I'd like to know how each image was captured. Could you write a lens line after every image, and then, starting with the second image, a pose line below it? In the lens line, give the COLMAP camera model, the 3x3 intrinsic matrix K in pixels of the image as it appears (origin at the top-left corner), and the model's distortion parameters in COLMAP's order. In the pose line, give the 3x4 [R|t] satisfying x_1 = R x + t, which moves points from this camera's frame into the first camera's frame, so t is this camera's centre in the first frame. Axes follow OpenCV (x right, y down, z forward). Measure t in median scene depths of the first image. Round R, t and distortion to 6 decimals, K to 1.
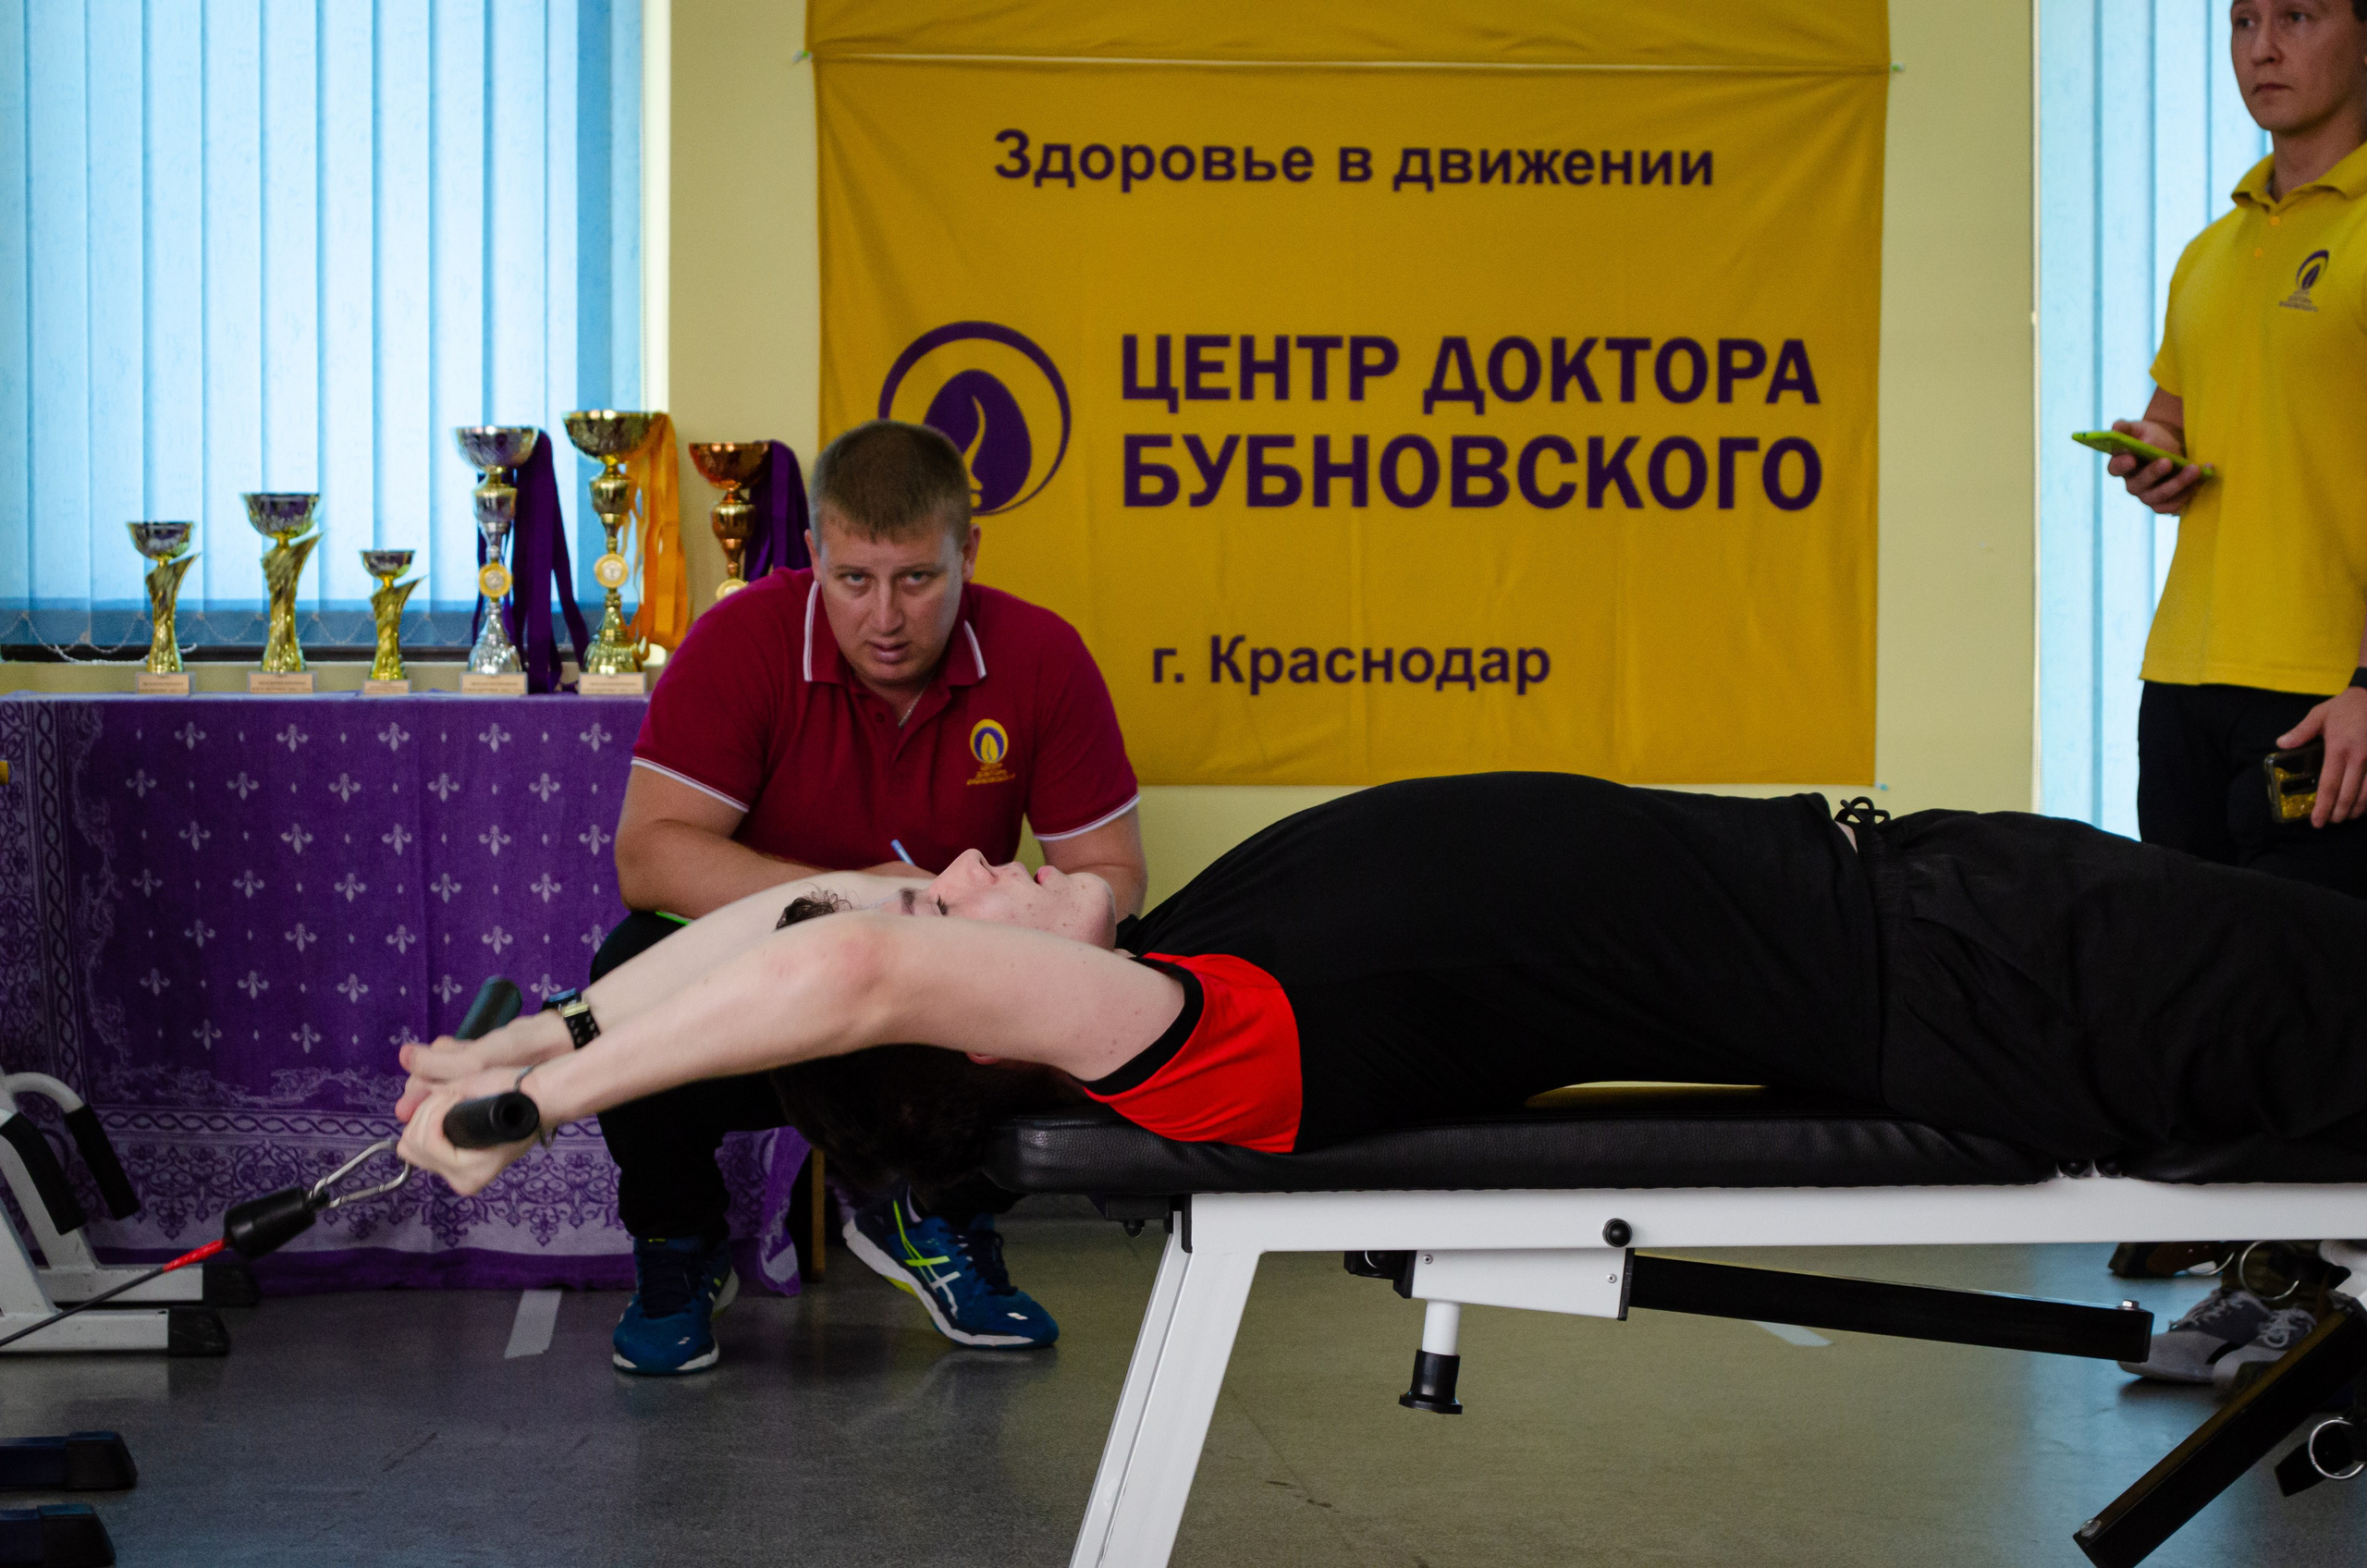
lens RADIAL K [[5152.2, 0, 1183.5], [0, 5152.2, 784.0], [0, 0, 1]] dist [0.007071, -1.631183]
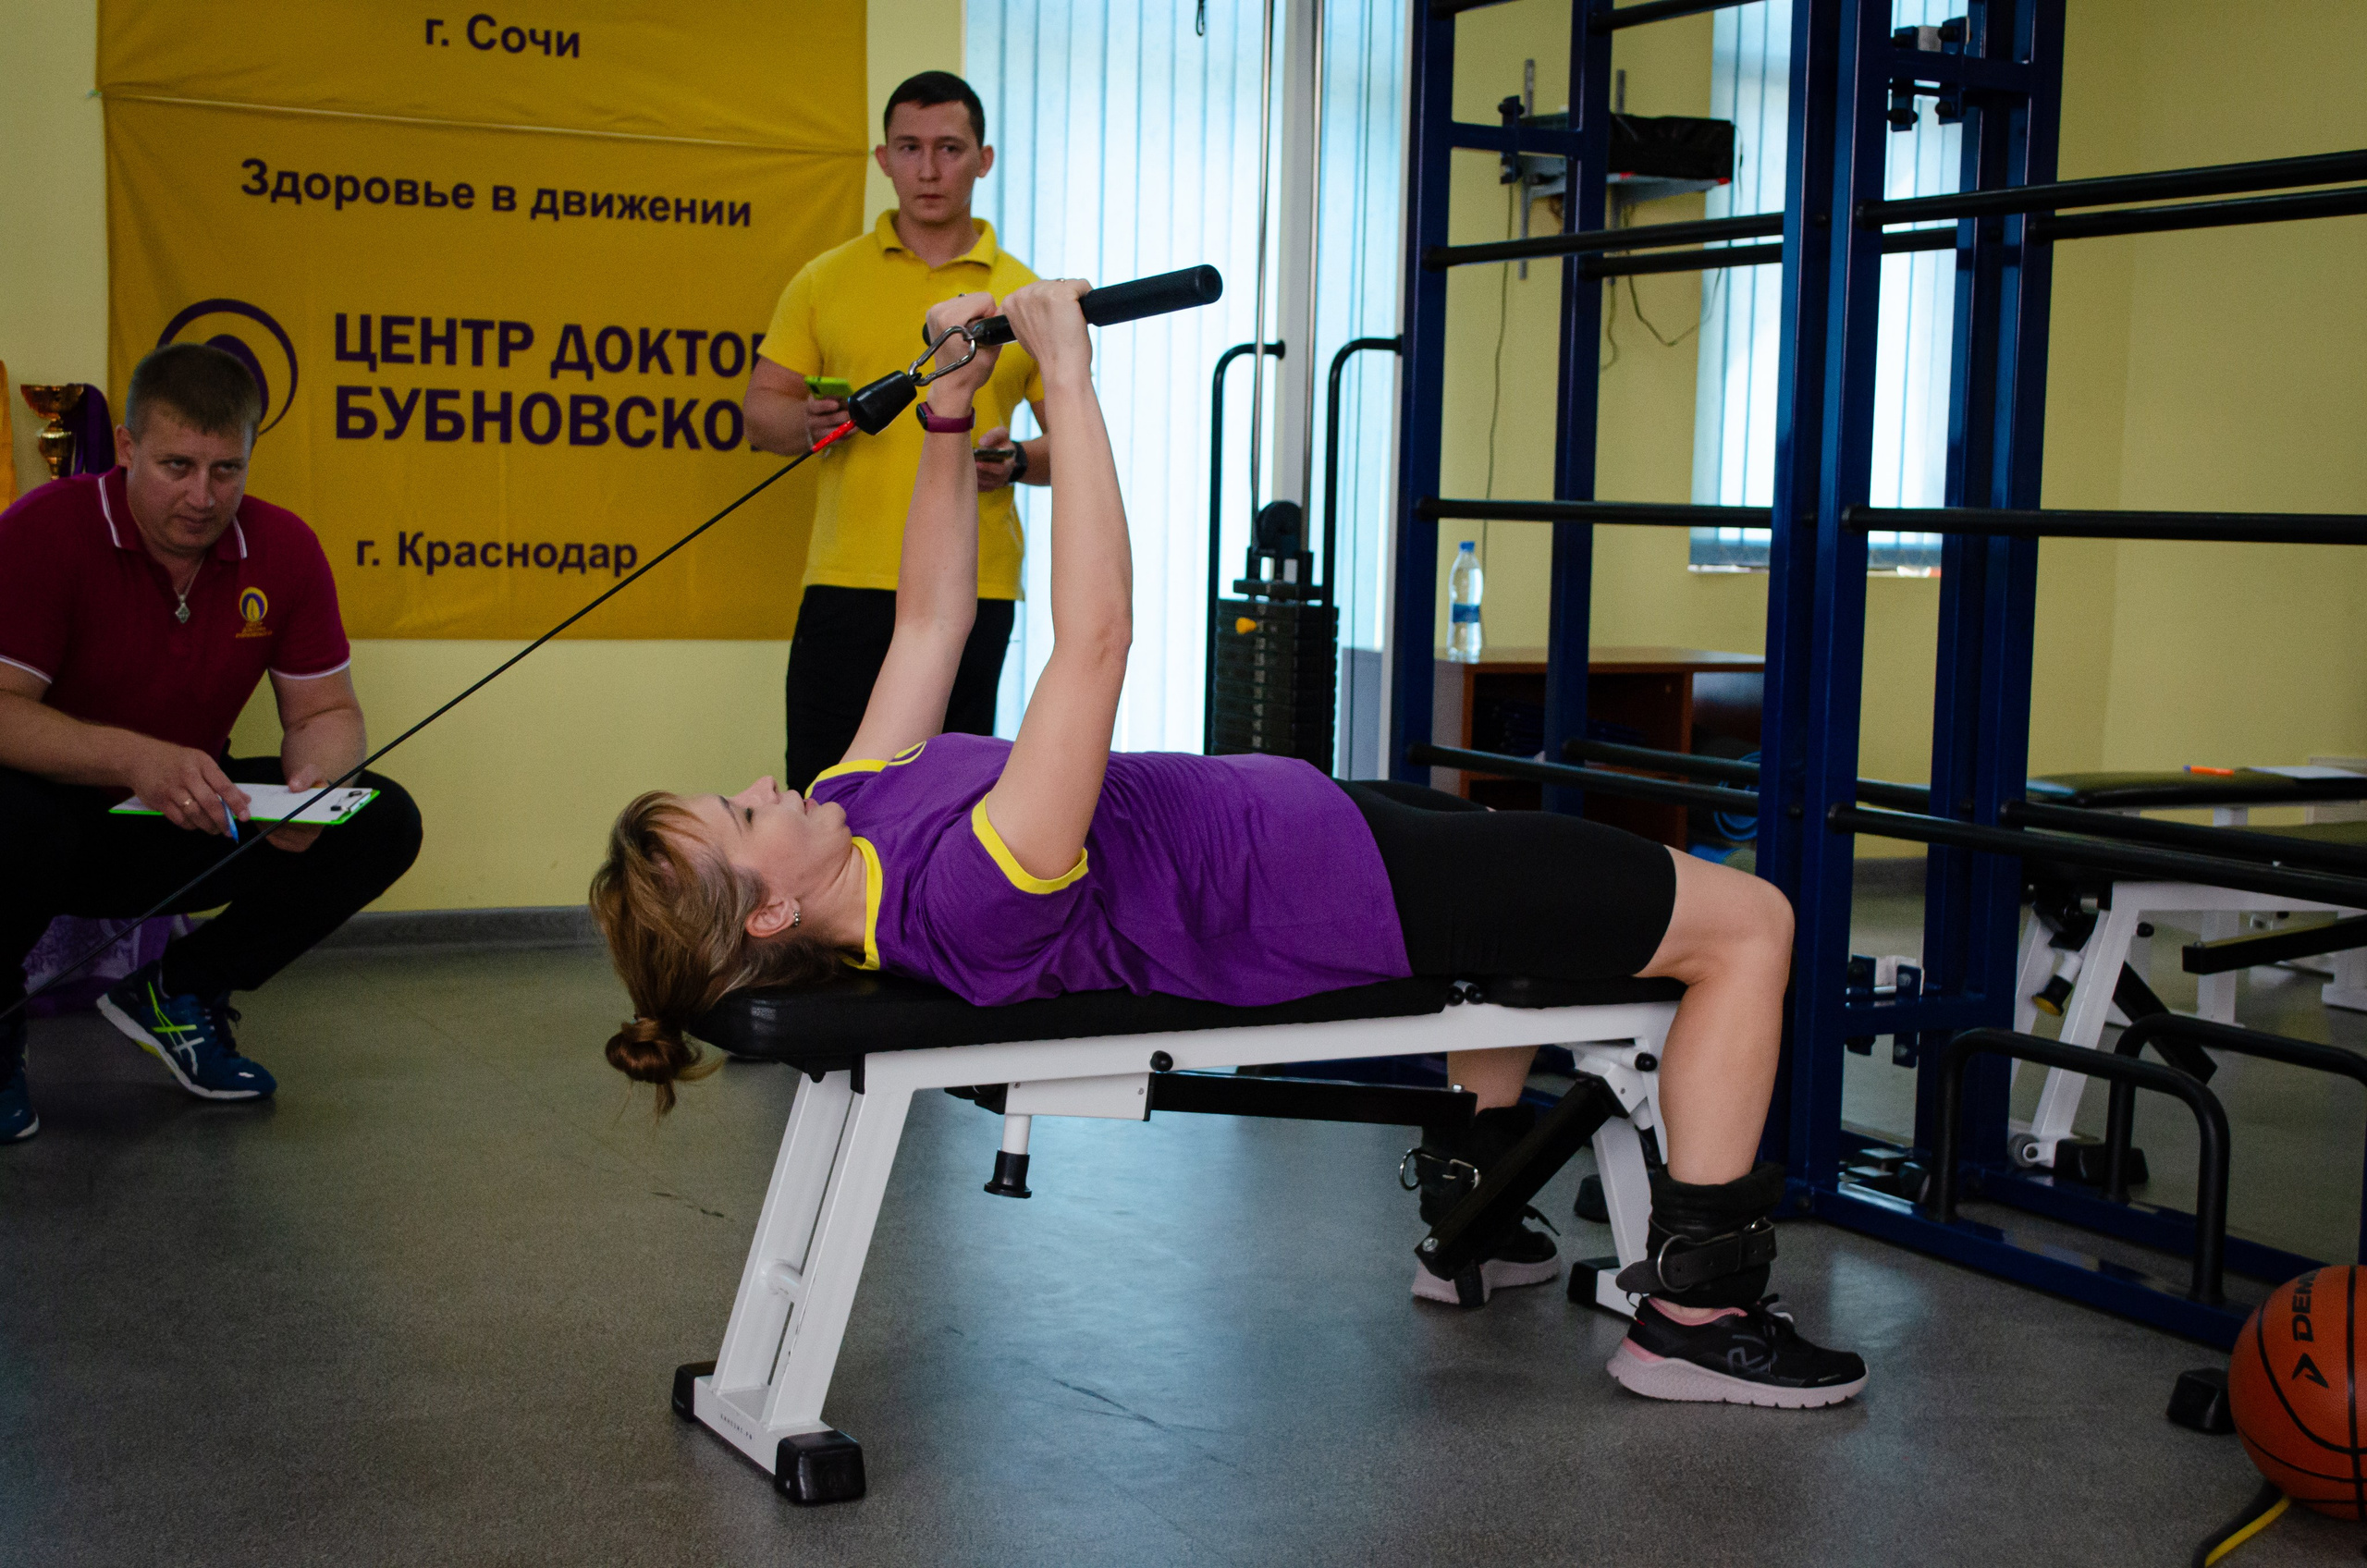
lens RADIAL K [[3112.2, 0, 1183.5], [0, 3112.2, 784.0], [0, 0, 1]] dist [0.017034, -0.189171]
pose [[0.929897, -0.011017, 0.367654, -0.108555], [-0.014914, 0.997600, 0.067614, -0.020938], [-0.367516, -0.068357, 0.927501, 0.132091]]
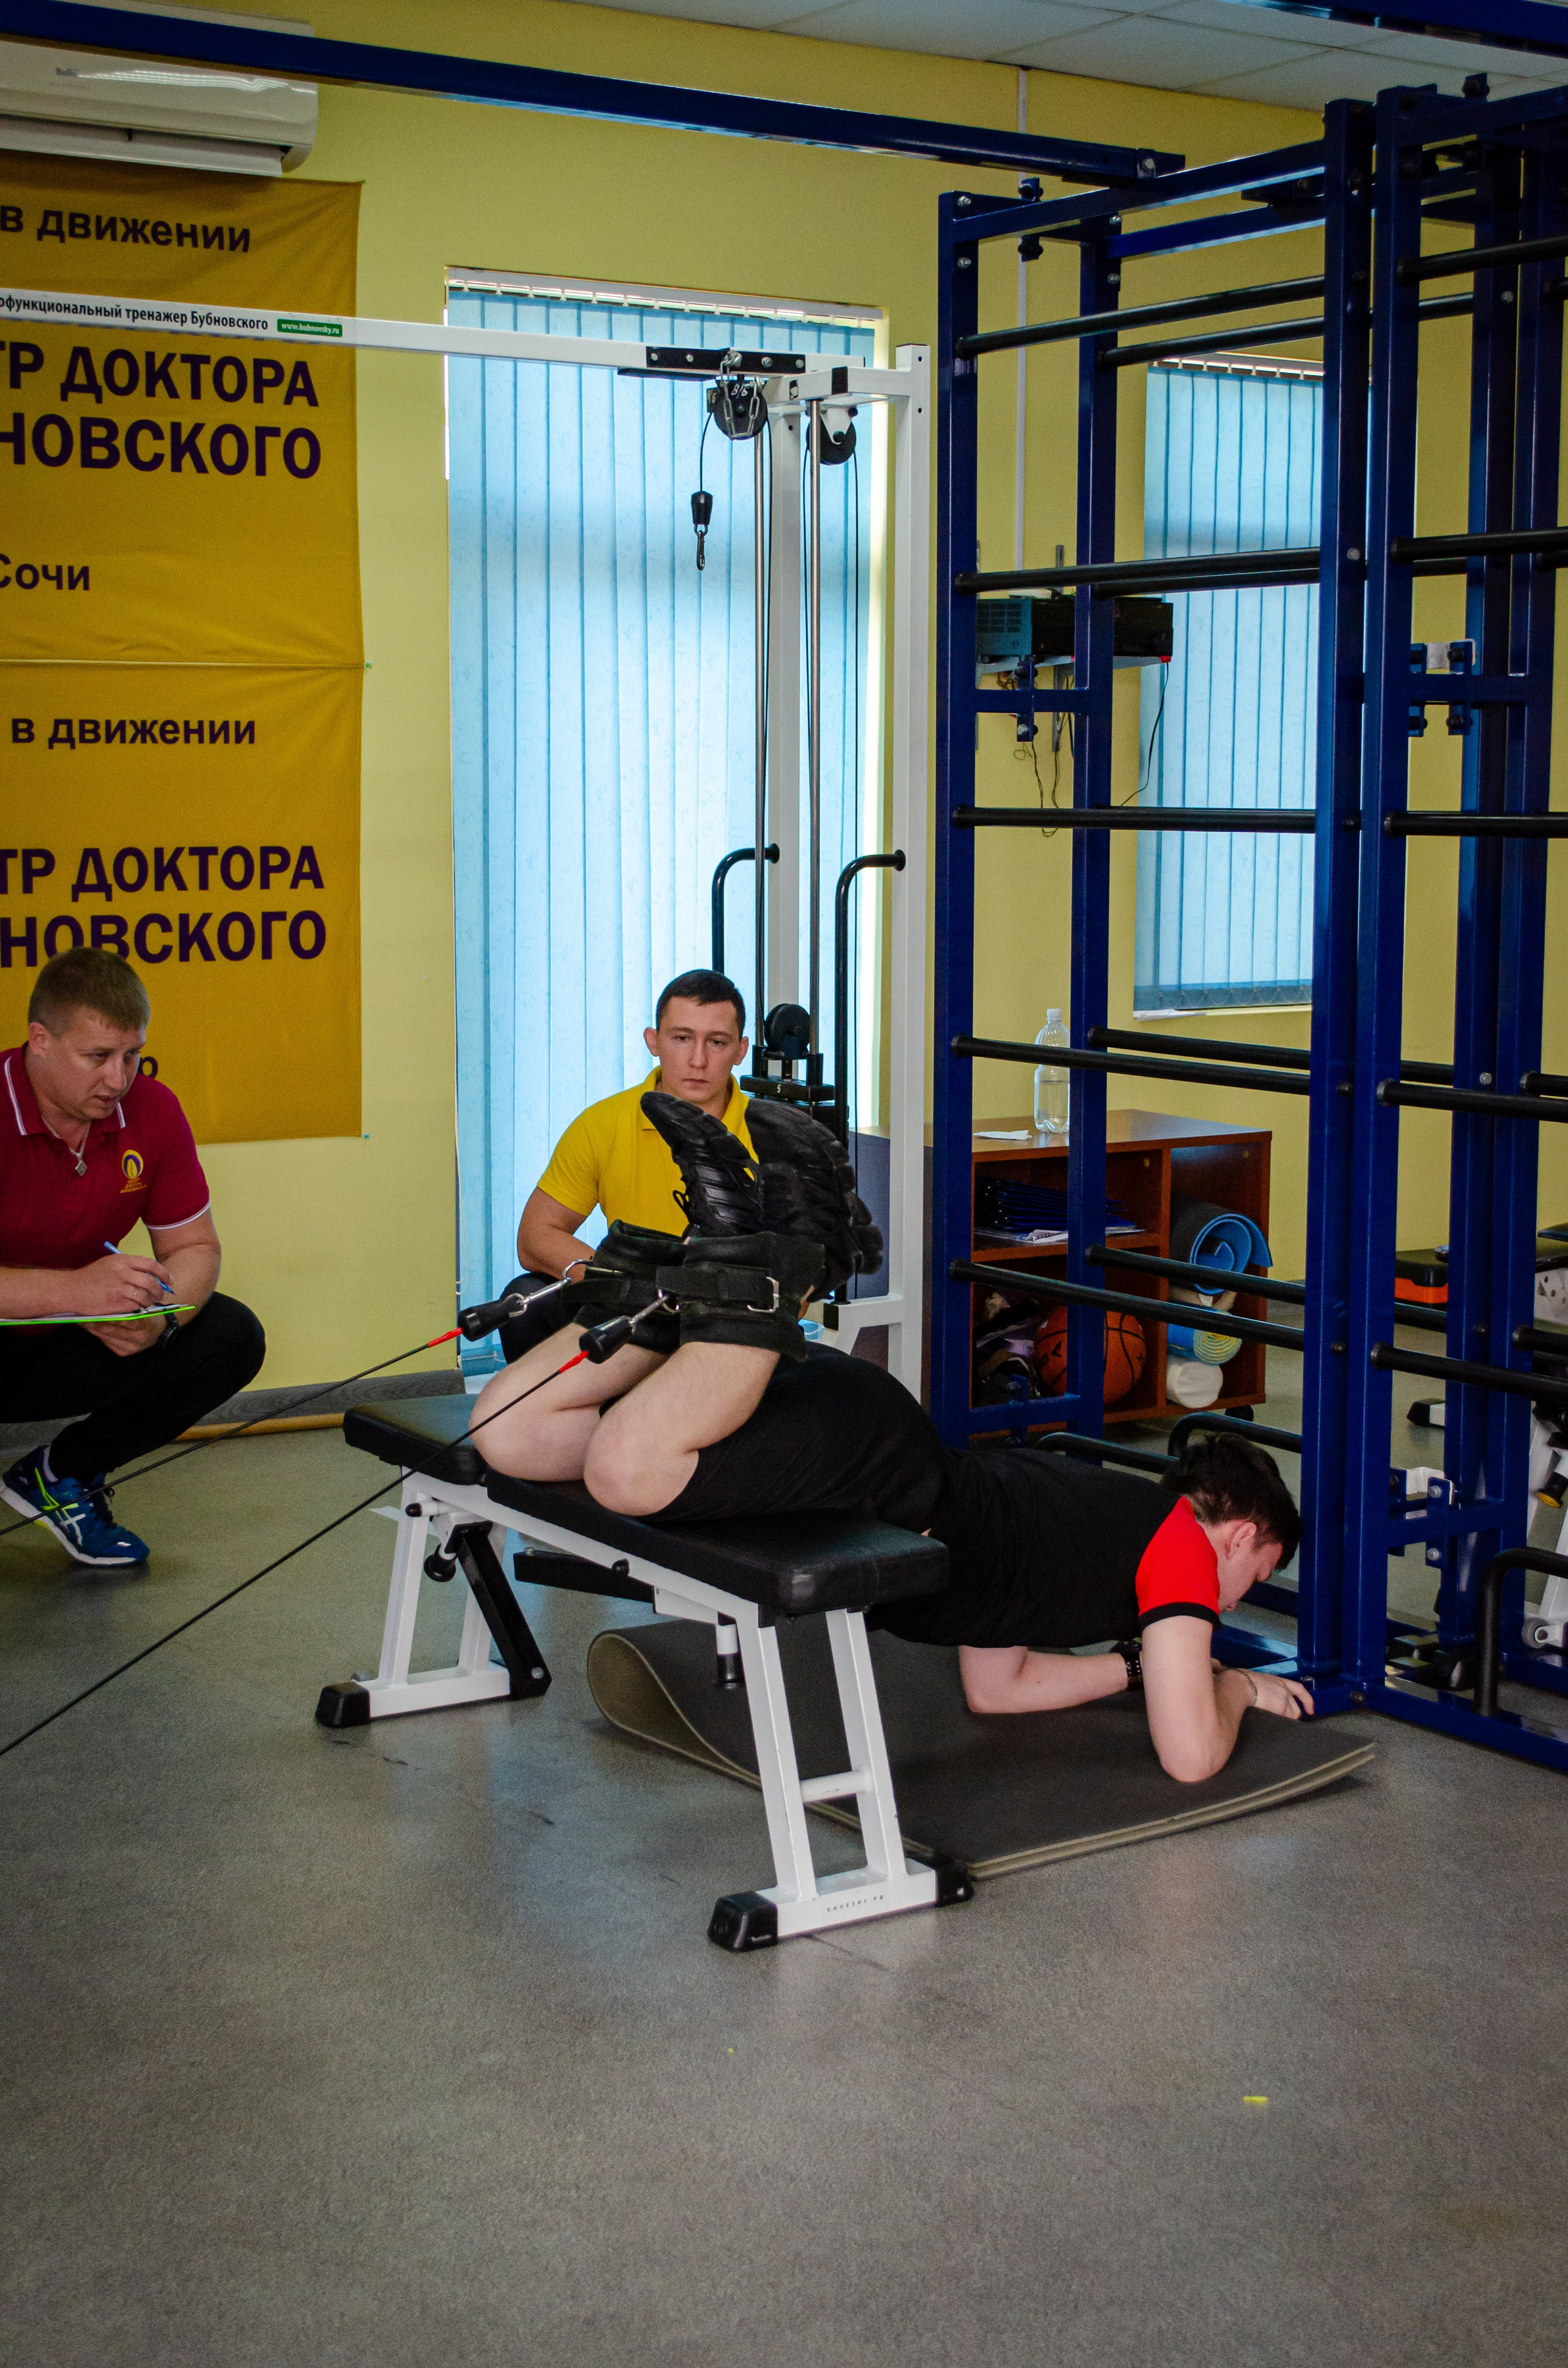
lens RADIAL K [[3281.4, 0, 764.1], [0, 3281.4, 1179.4], [0, 0, 1]] dist [-0.007615, -0.131273]
pose [[0.890361, -0.055876, 0.451814, -0.204889], [0.012339, 0.995037, 0.098740, -0.083165], [-0.455089, -0.082339, 0.886631, 0.076977]]
